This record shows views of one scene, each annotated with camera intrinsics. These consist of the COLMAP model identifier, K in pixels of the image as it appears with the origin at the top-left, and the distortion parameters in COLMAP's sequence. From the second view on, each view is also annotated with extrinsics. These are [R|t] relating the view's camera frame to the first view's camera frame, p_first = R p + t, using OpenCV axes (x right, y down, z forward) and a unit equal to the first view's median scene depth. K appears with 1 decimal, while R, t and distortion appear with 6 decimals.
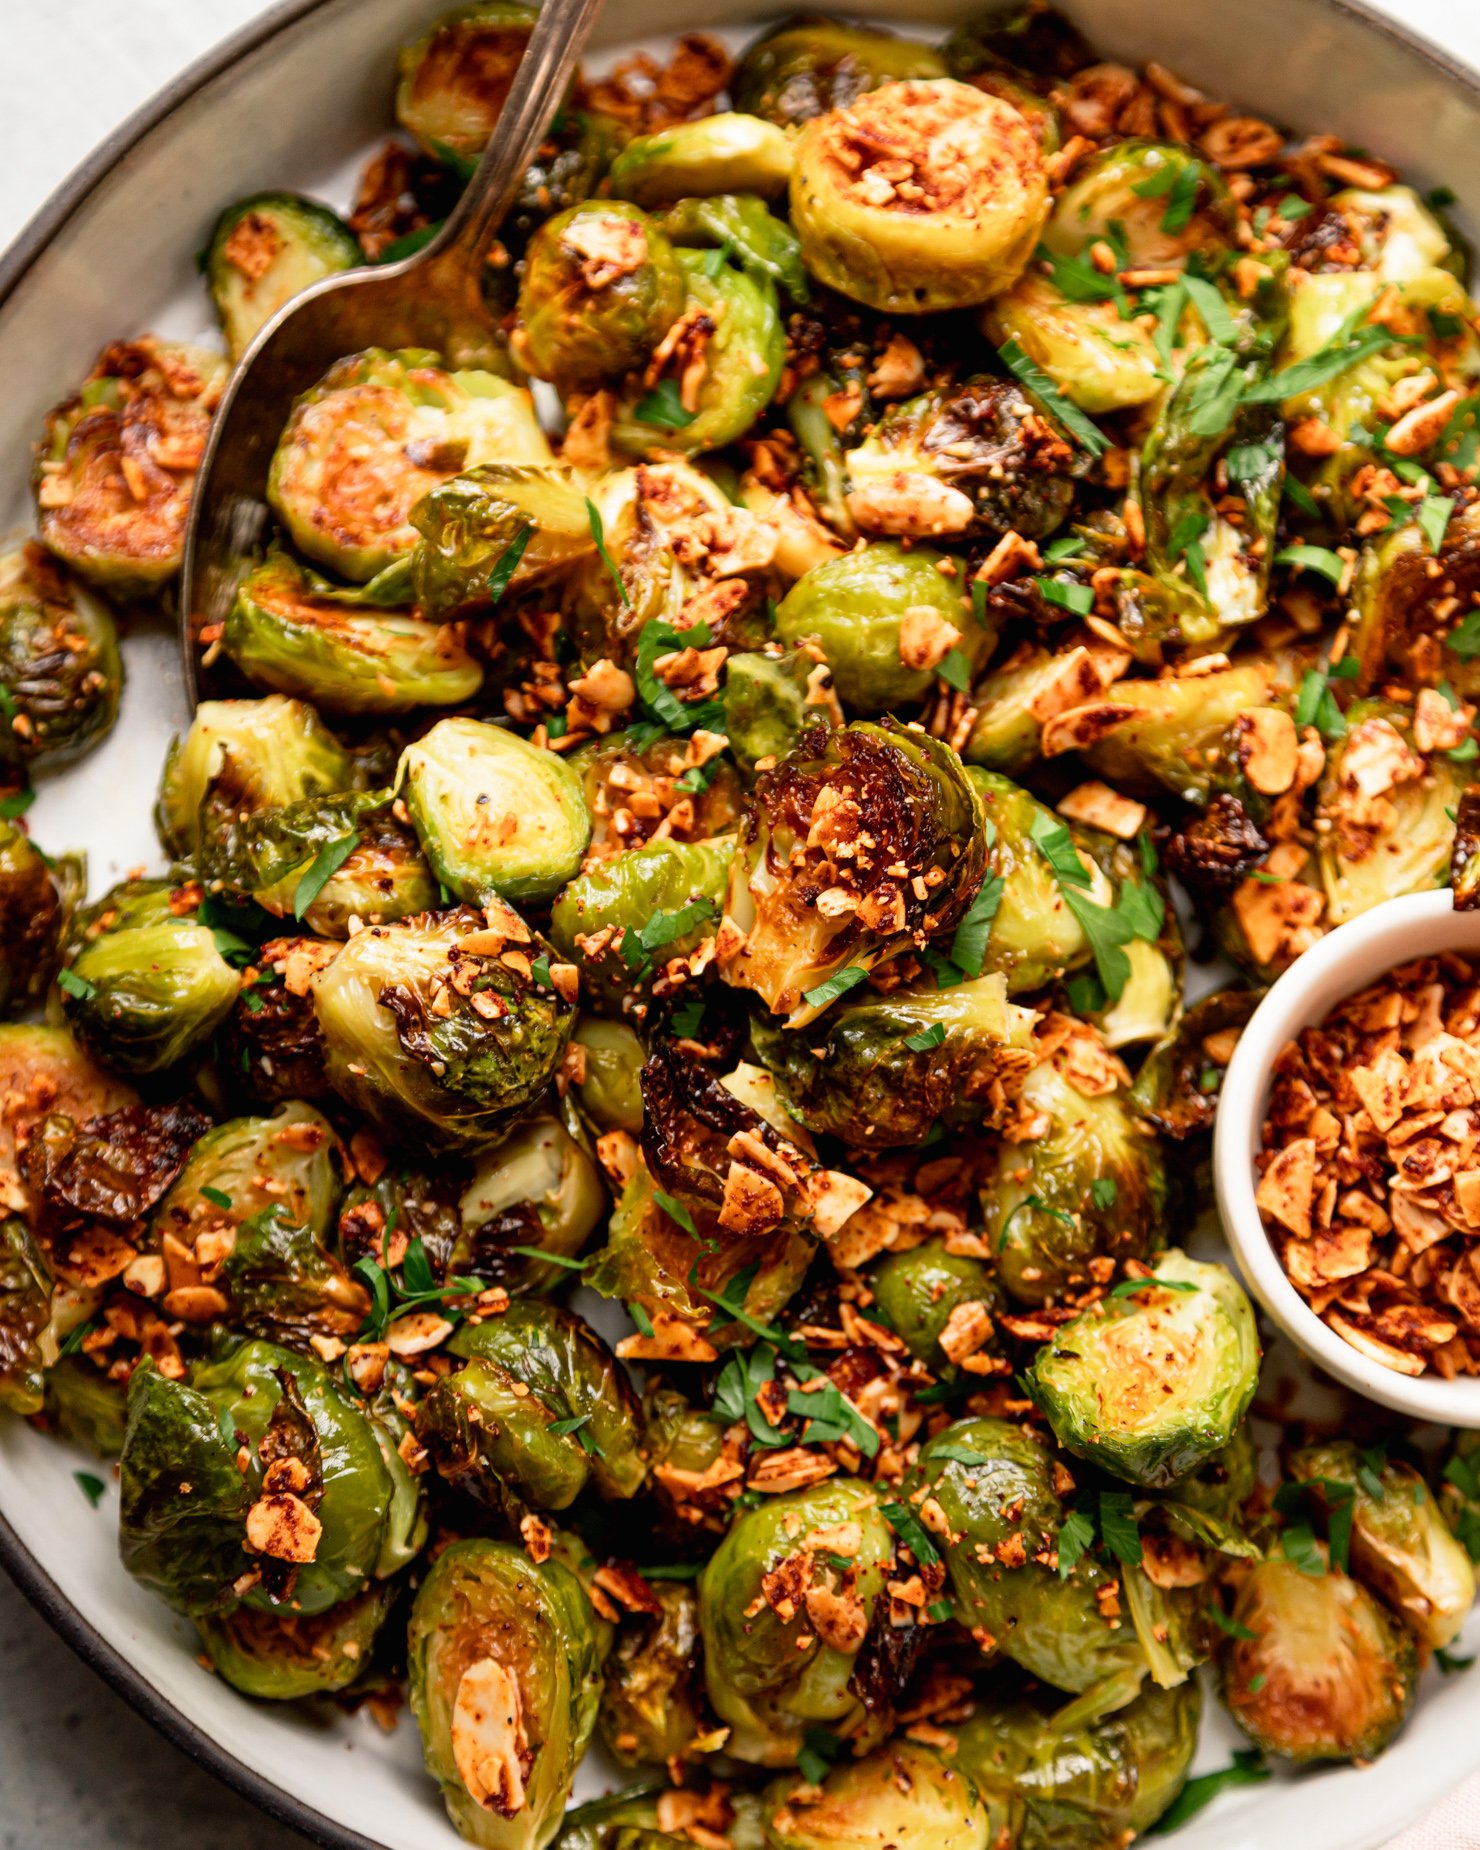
lens RADIAL K [[6596.2, 0, 740.0], [0, 6596.2, 925.0], [0, 0, 1]] dist [0.131398, -0.590779]
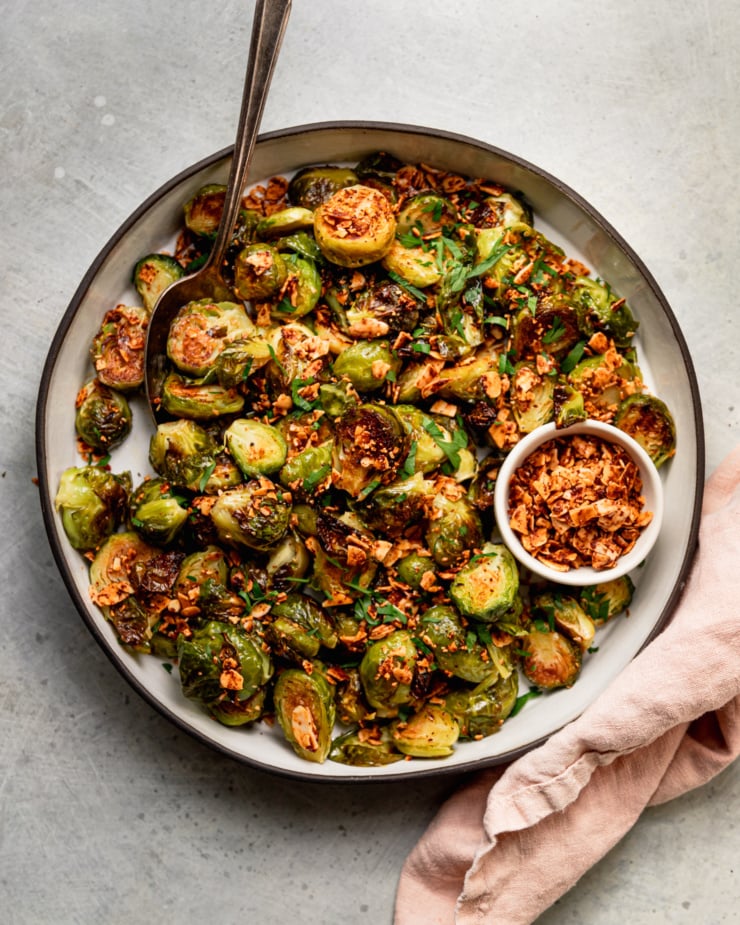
lens RADIAL K [[3298.1, 0, 370.0], [0, 3298.1, 462.5], [0, 0, 1]] dist [0.131398, -0.590779]
pose [[0.986099, -0.166153, -0.001636, 0.018481], [0.163636, 0.969359, 0.183212, -0.293475], [-0.028855, -0.180933, 0.983072, -0.573132]]
